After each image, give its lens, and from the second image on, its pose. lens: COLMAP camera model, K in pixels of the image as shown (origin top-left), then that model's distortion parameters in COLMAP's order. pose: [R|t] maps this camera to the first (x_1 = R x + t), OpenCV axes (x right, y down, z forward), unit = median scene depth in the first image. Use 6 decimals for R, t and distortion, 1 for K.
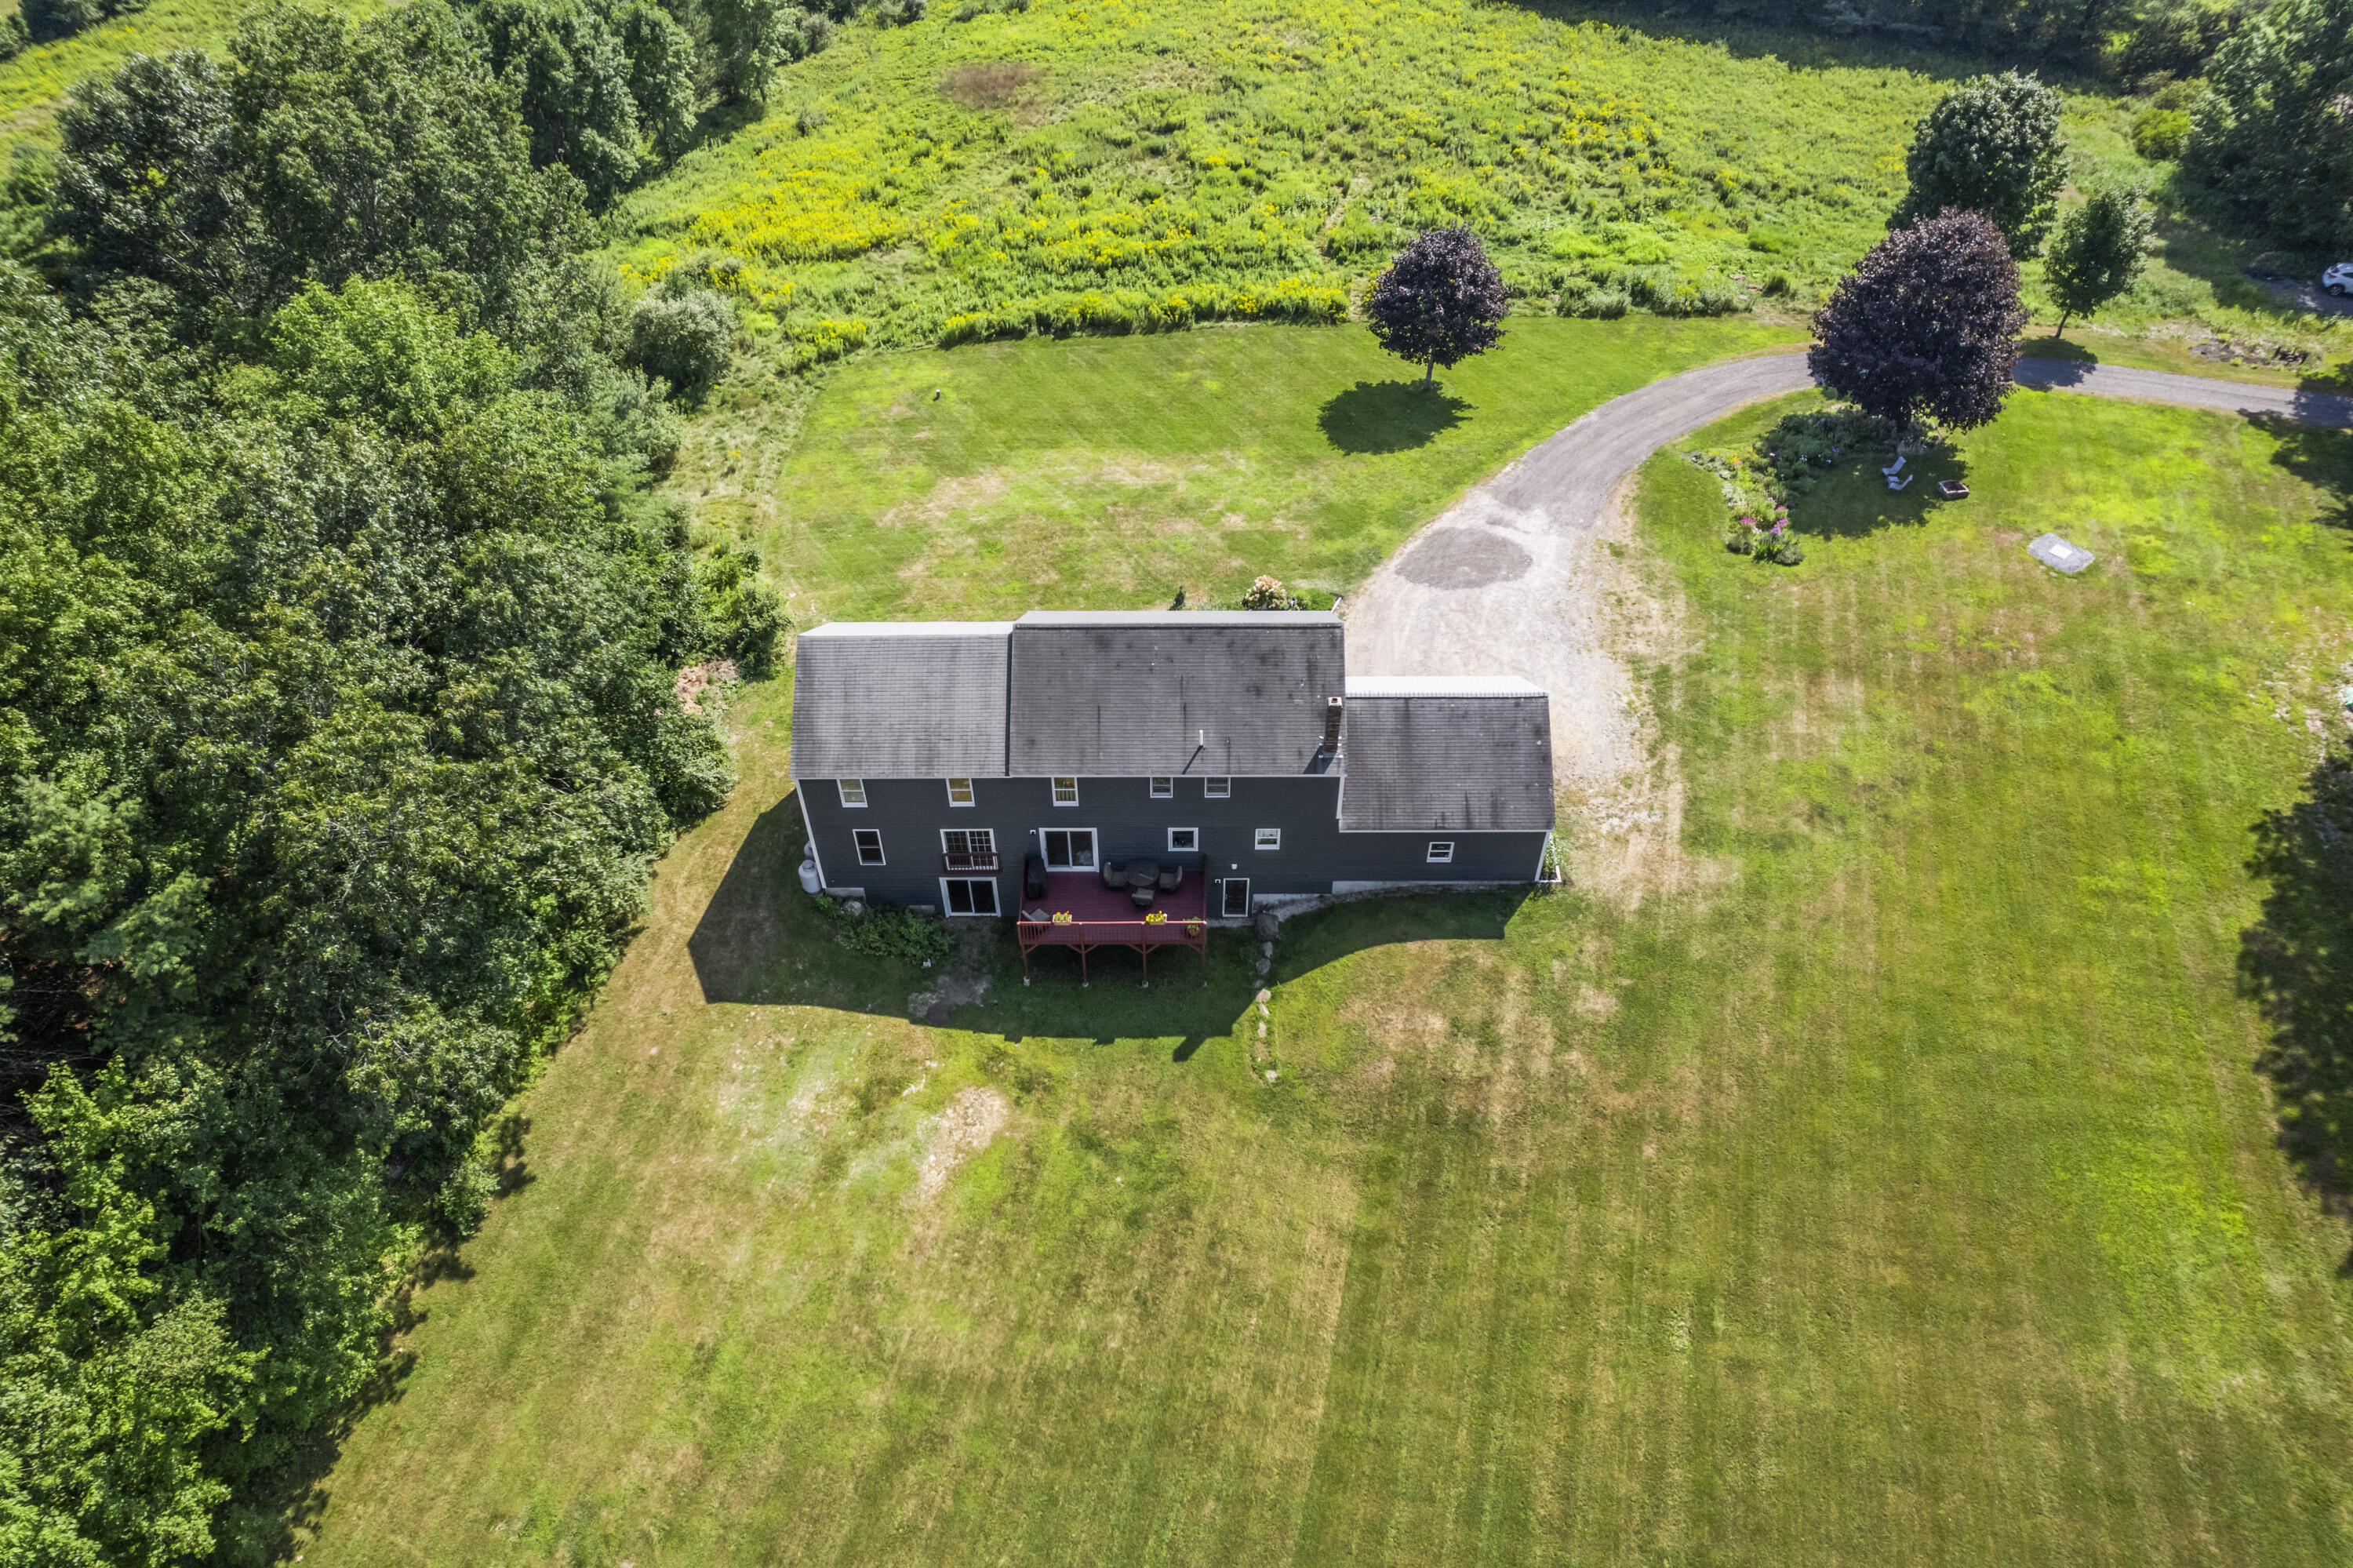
lens RADIAL K [[1531.6, 0, 1176.5], [0, 1531.6, 784.0], [0, 0, 1]] dist [-0.091328, 0.082477]
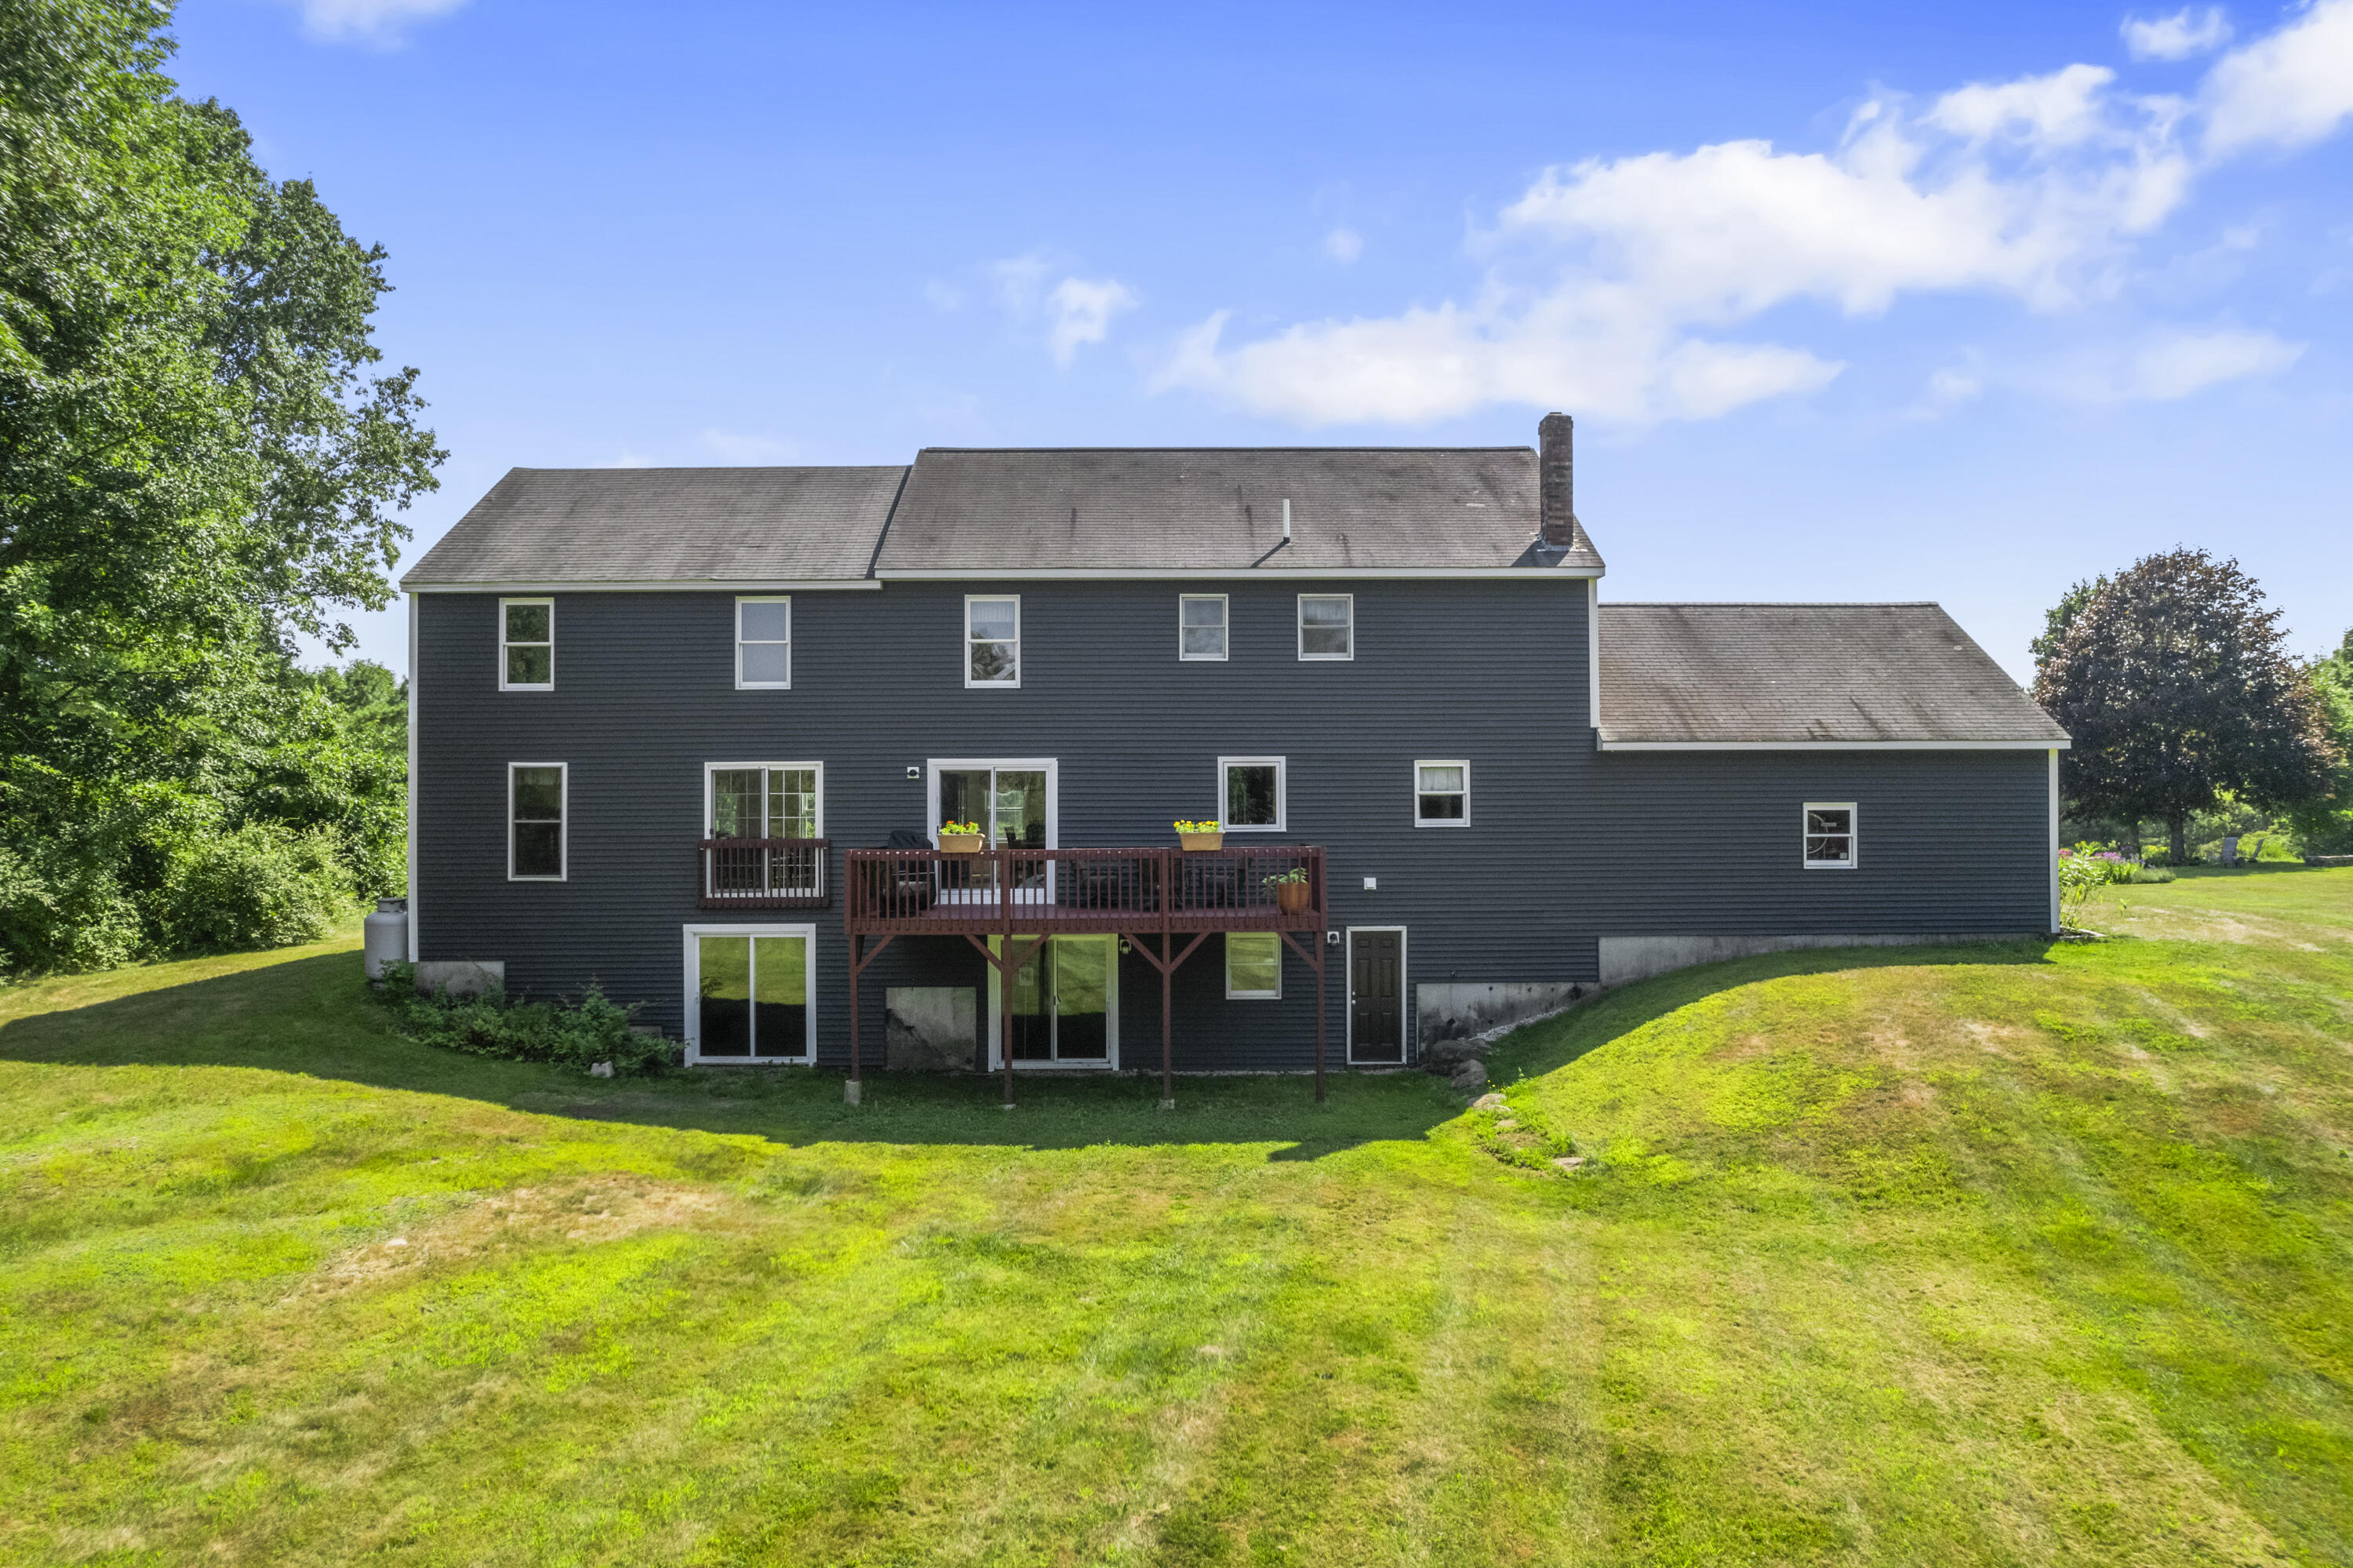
lens RADIAL K [[1531.6, 0, 1176.5], [0, 1531.6, 784.0], [0, 0, 1]] dist [-0.091328, 0.082477]
pose [[0.999887, 0.000313, 0.015020, -0.022833], [0.010427, 0.705304, -0.708828, 0.329481], [-0.010815, 0.708905, 0.705221, 0.656161]]
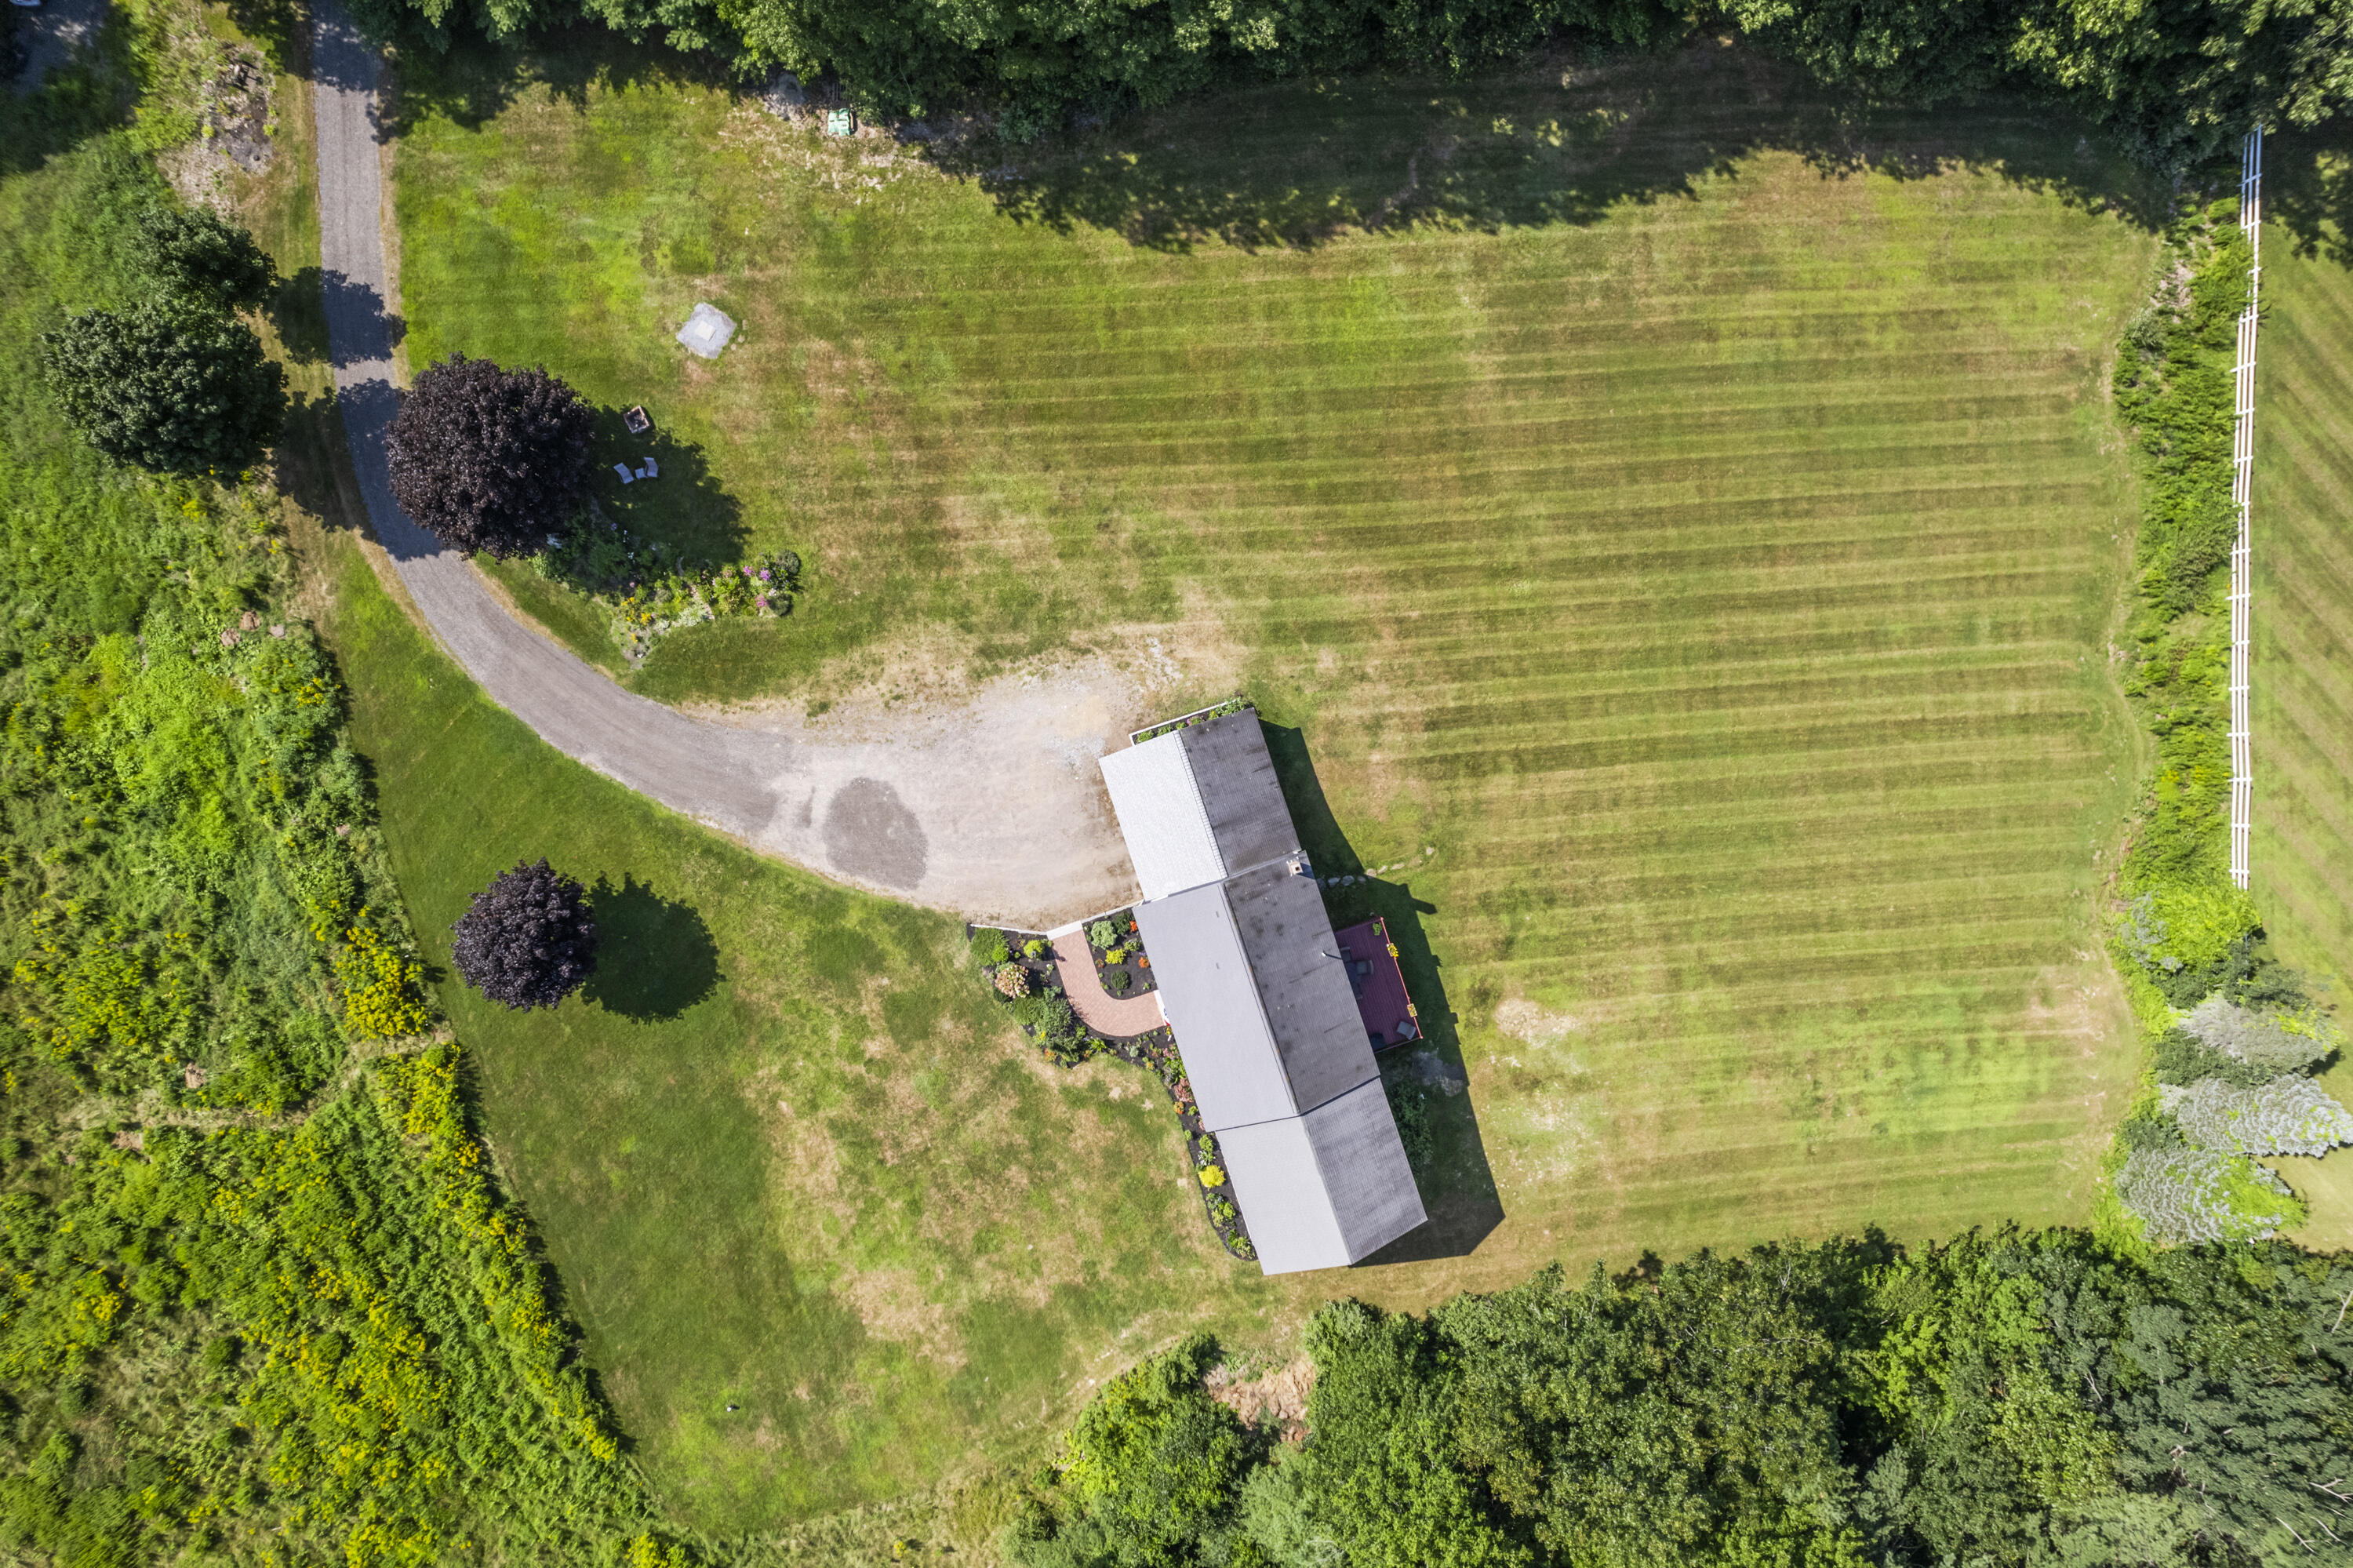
lens RADIAL K [[1531.6, 0, 1176.5], [0, 1531.6, 784.0], [0, 0, 1]] dist [-0.091328, 0.082477]
pose [[-0.318090, -0.947844, 0.020249, 0.162999], [0.656587, -0.204839, 0.725903, -1.008409], [-0.683895, 0.244198, 0.687499, 0.074044]]
